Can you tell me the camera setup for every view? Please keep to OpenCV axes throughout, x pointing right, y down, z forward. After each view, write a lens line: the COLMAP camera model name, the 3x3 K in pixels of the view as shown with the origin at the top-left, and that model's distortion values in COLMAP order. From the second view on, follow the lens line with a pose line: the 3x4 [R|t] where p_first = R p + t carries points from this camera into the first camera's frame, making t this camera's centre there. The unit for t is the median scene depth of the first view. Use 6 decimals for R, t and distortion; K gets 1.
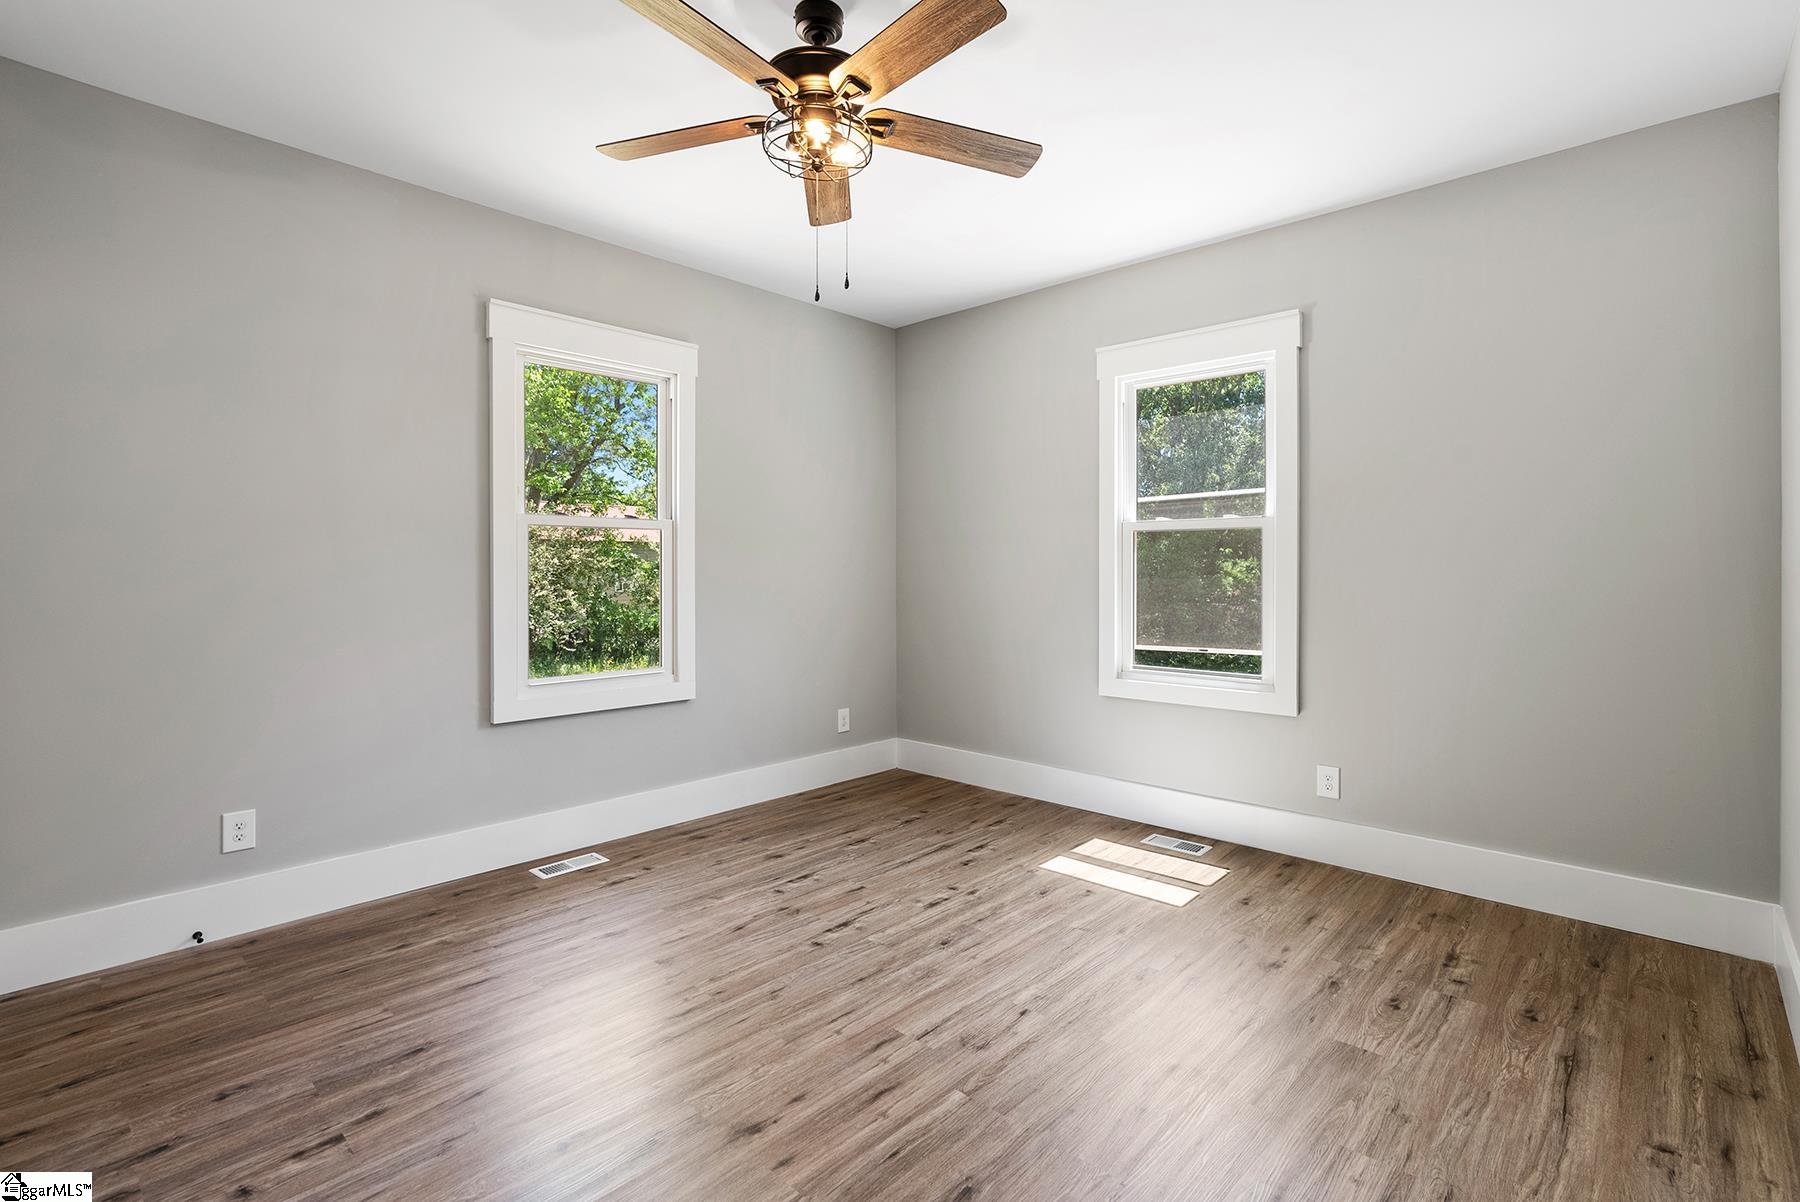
lens RADIAL K [[822.9, 0, 910.7], [0, 822.9, 564.2], [0, 0, 1]] dist [-0.012989, 0.005078]
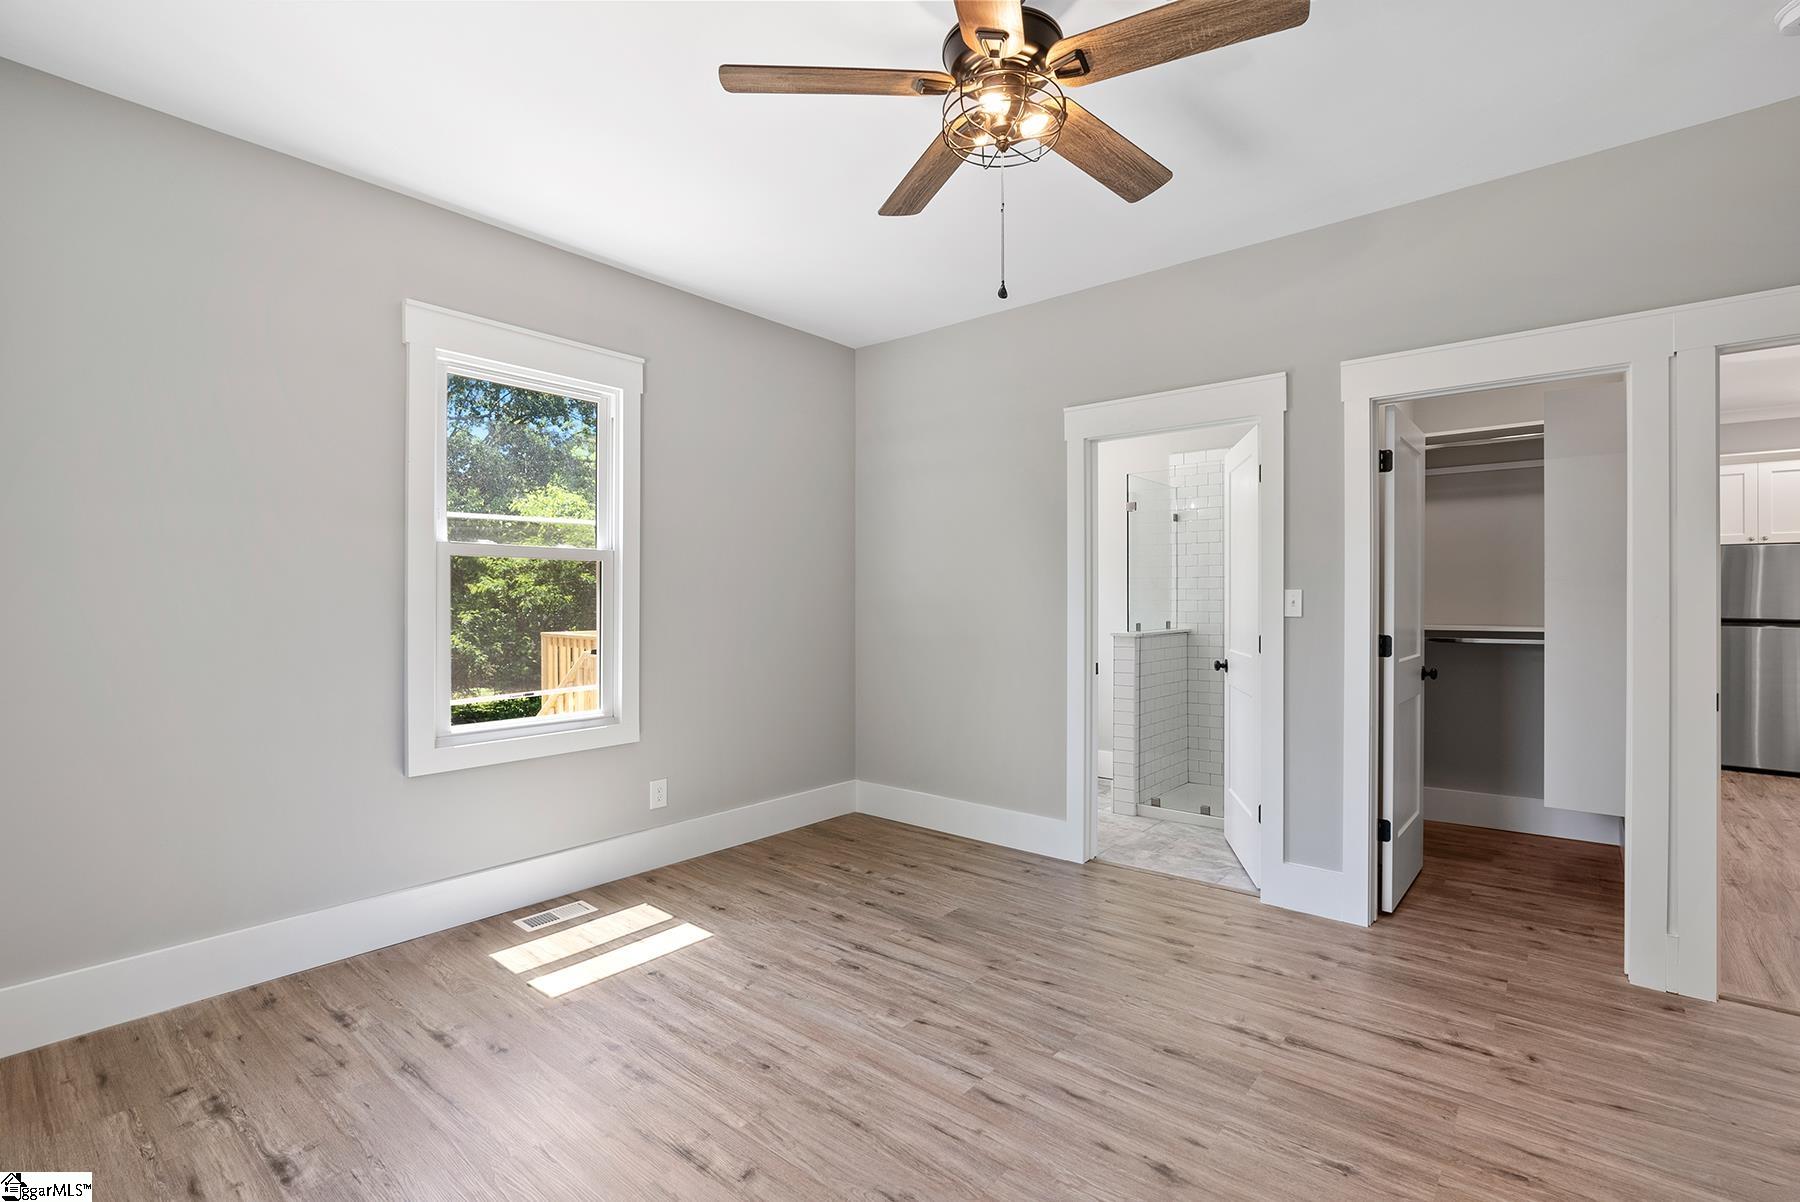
lens RADIAL K [[822.9, 0, 897.2], [0, 822.9, 598.5], [0, 0, 1]] dist [-0.012989, 0.005078]
pose [[-0.049336, 0.001613, 0.998781, -0.637640], [-0.004369, 0.999989, -0.001831, 0.000188], [-0.998773, -0.004454, -0.049329, 0.749802]]
